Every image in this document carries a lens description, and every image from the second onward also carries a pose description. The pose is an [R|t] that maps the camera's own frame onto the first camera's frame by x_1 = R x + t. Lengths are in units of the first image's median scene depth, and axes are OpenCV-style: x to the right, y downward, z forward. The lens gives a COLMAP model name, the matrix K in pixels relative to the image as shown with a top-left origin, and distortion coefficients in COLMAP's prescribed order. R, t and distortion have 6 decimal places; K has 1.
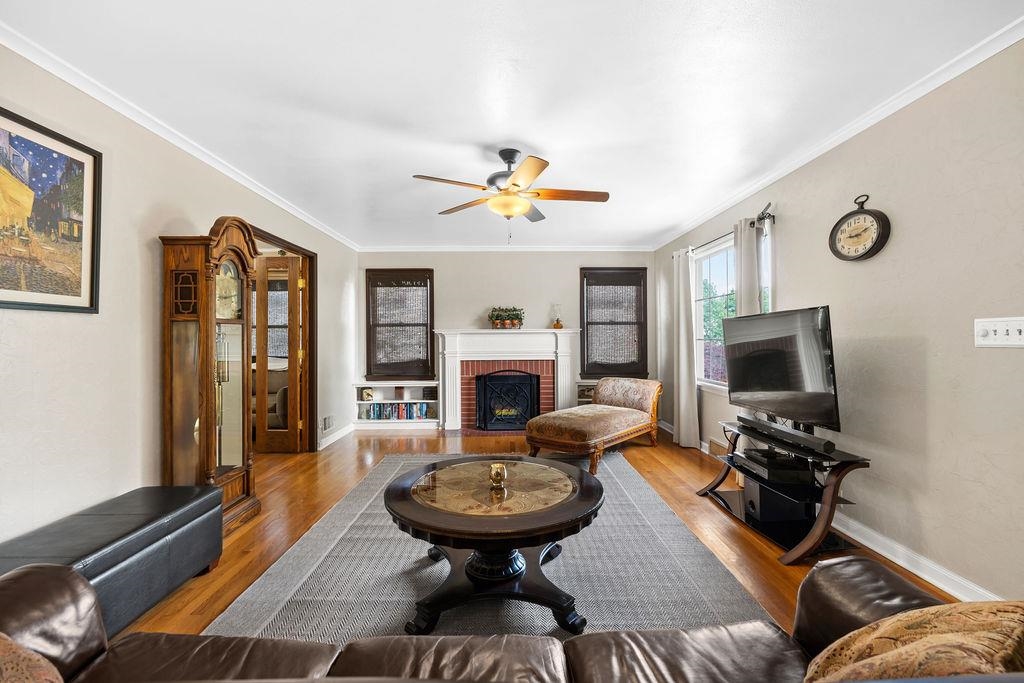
lens RADIAL K [[451.2, 0, 512.1], [0, 451.2, 333.8], [0, 0, 1]] dist [-0.000603, 0.000224]
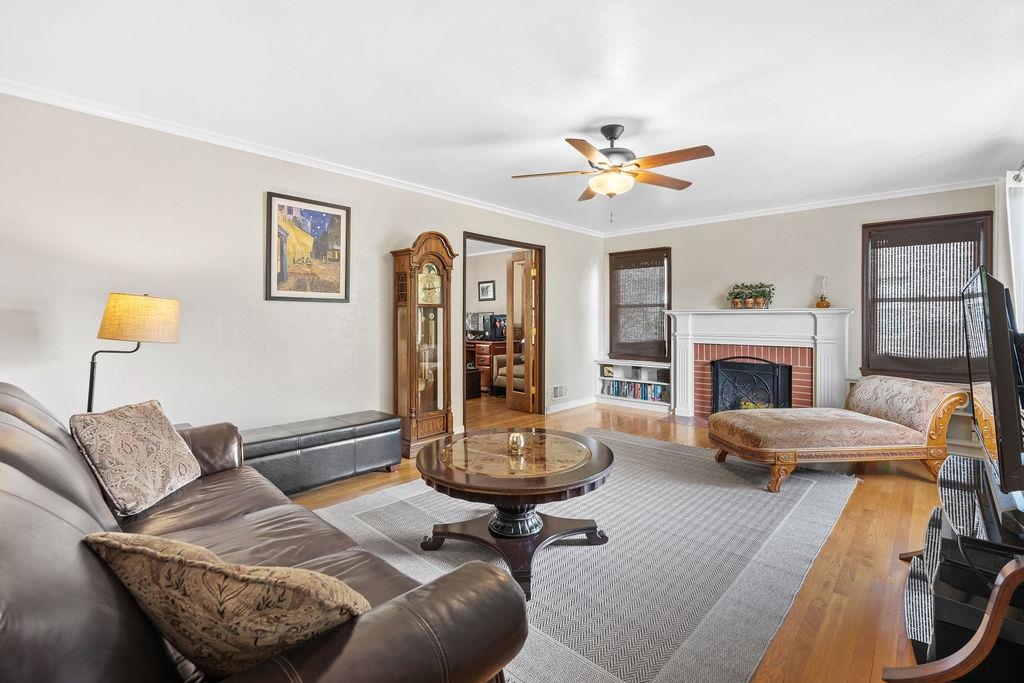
lens RADIAL K [[455.1, 0, 514.8], [0, 455.1, 319.4], [0, 0, 1]] dist [-0.000689, 0.000589]
pose [[0.724291, 0.008080, -0.689447, 0.263437], [-0.000194, 0.999934, 0.011515, -0.000708], [0.689495, -0.008206, 0.724244, 0.070679]]
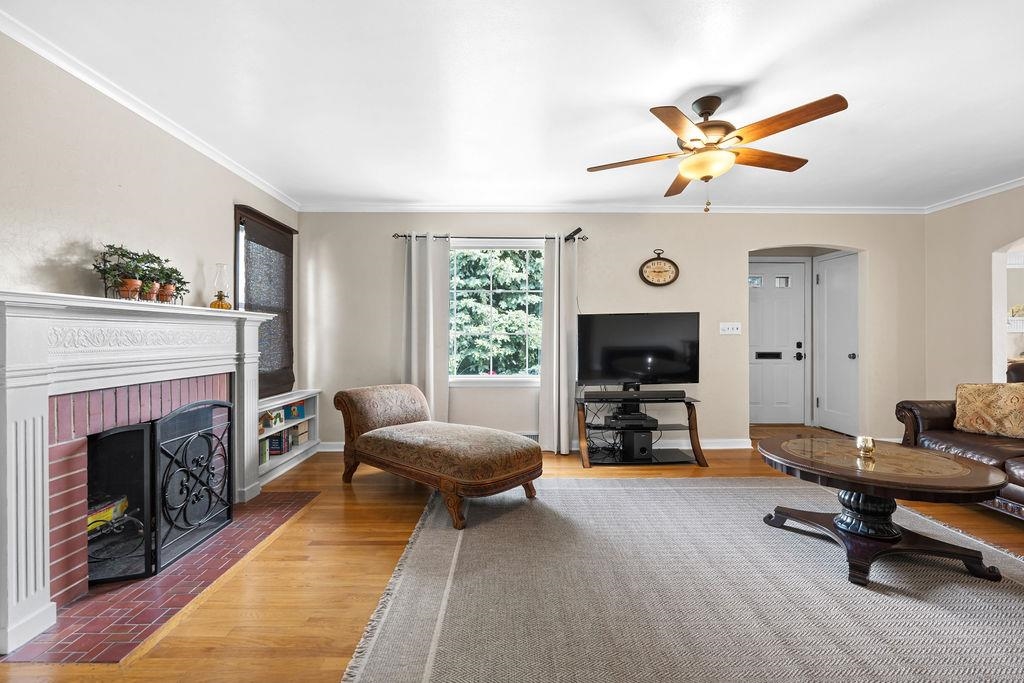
lens RADIAL K [[451.2, 0, 512.1], [0, 451.2, 333.8], [0, 0, 1]] dist [-0.000603, 0.000224]
pose [[-0.004463, 0.007888, 0.999959, -0.420419], [-0.007723, 0.999939, -0.007922, 0.016401], [-0.999960, -0.007758, -0.004402, 0.685602]]
